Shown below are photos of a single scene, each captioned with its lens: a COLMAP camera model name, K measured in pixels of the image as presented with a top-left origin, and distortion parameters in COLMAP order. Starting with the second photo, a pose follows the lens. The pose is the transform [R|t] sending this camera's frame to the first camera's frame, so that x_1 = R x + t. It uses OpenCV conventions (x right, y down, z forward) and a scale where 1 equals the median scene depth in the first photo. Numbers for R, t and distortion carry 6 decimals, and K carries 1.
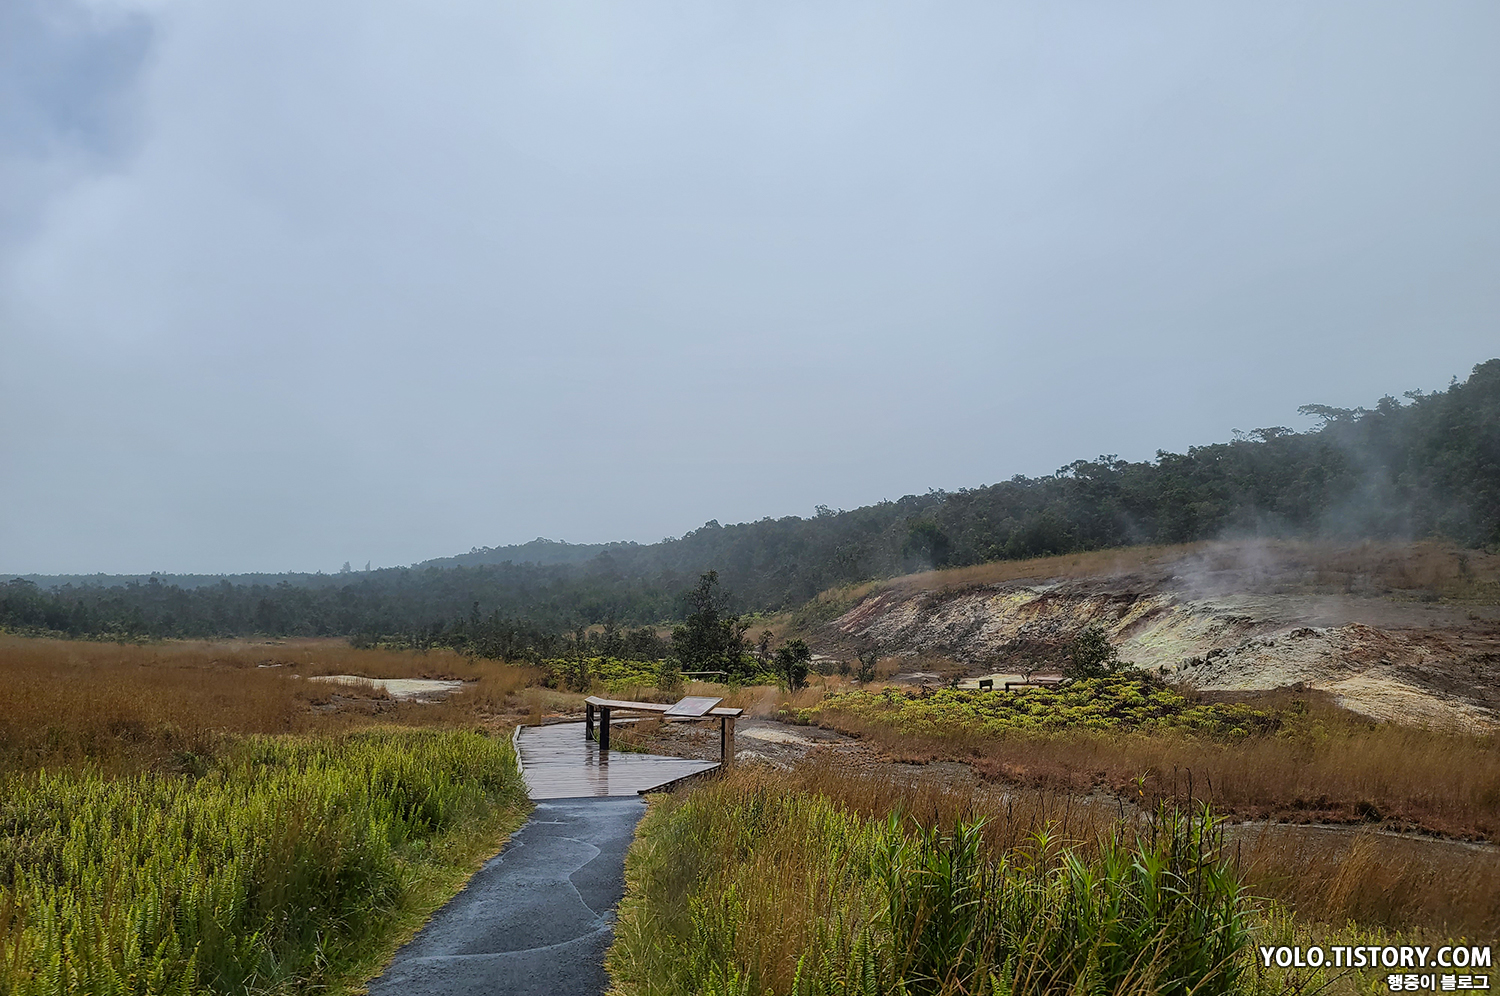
lens RADIAL K [[1108.3, 0, 745.2], [0, 1108.3, 508.3], [0, 0, 1]] dist [0.056292, -0.008773]
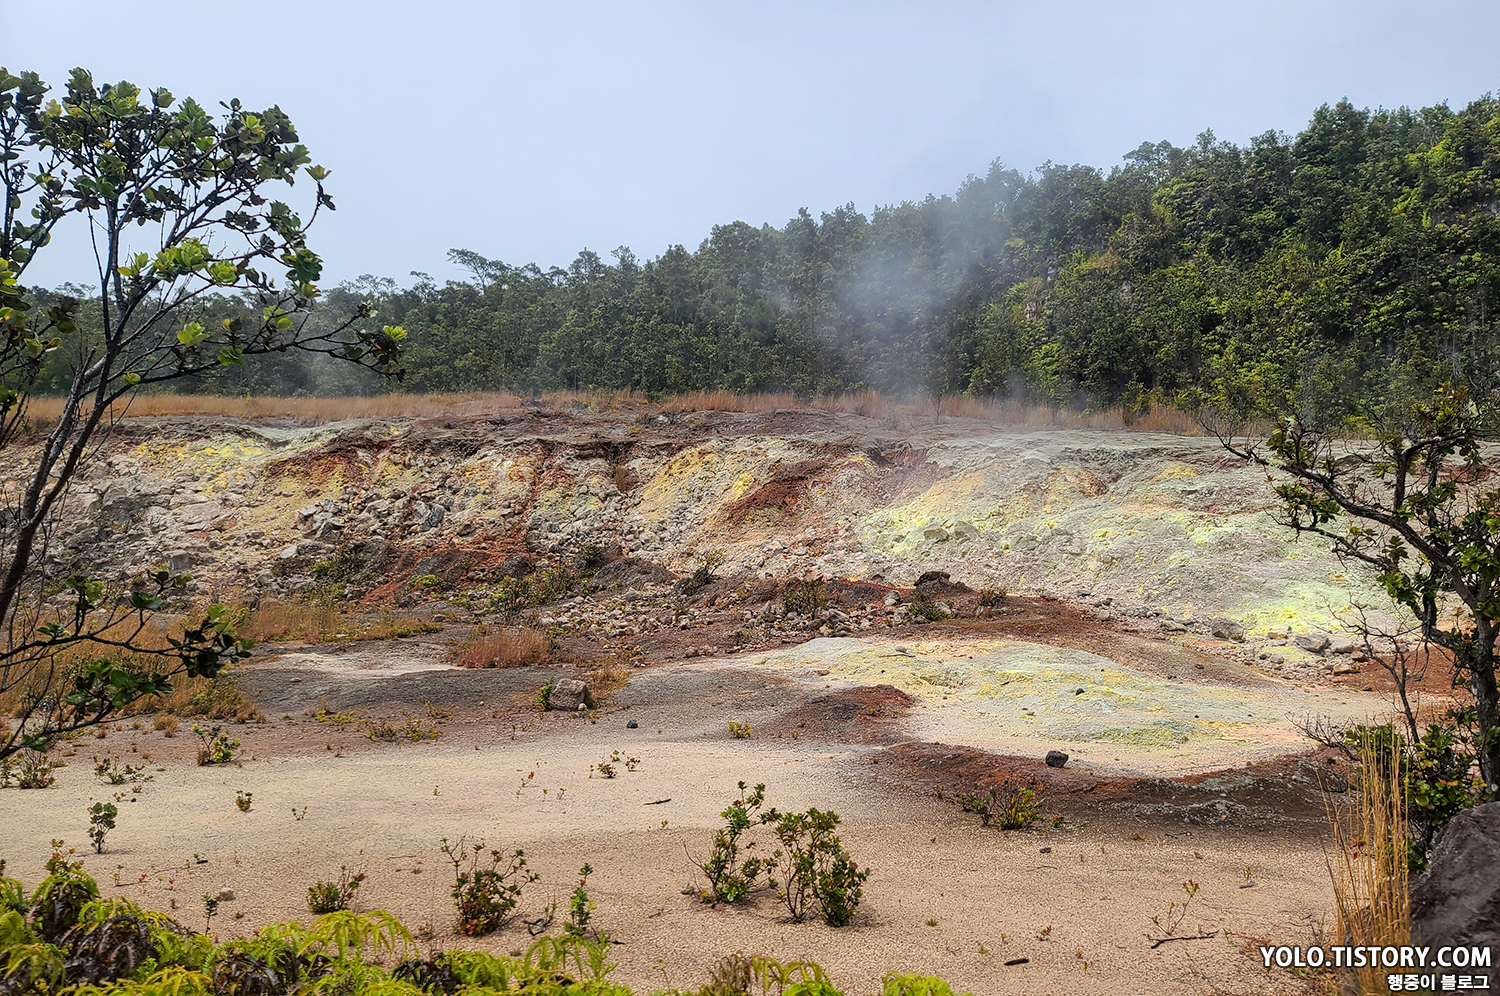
lens RADIAL K [[1108.3, 0, 783.5], [0, 1108.3, 502.1], [0, 0, 1]] dist [0.056292, -0.008773]
pose [[0.539992, 0.050355, 0.840162, 0.009827], [-0.089542, 0.995981, -0.002144, 0.079238], [-0.836893, -0.074072, 0.542331, 0.581307]]
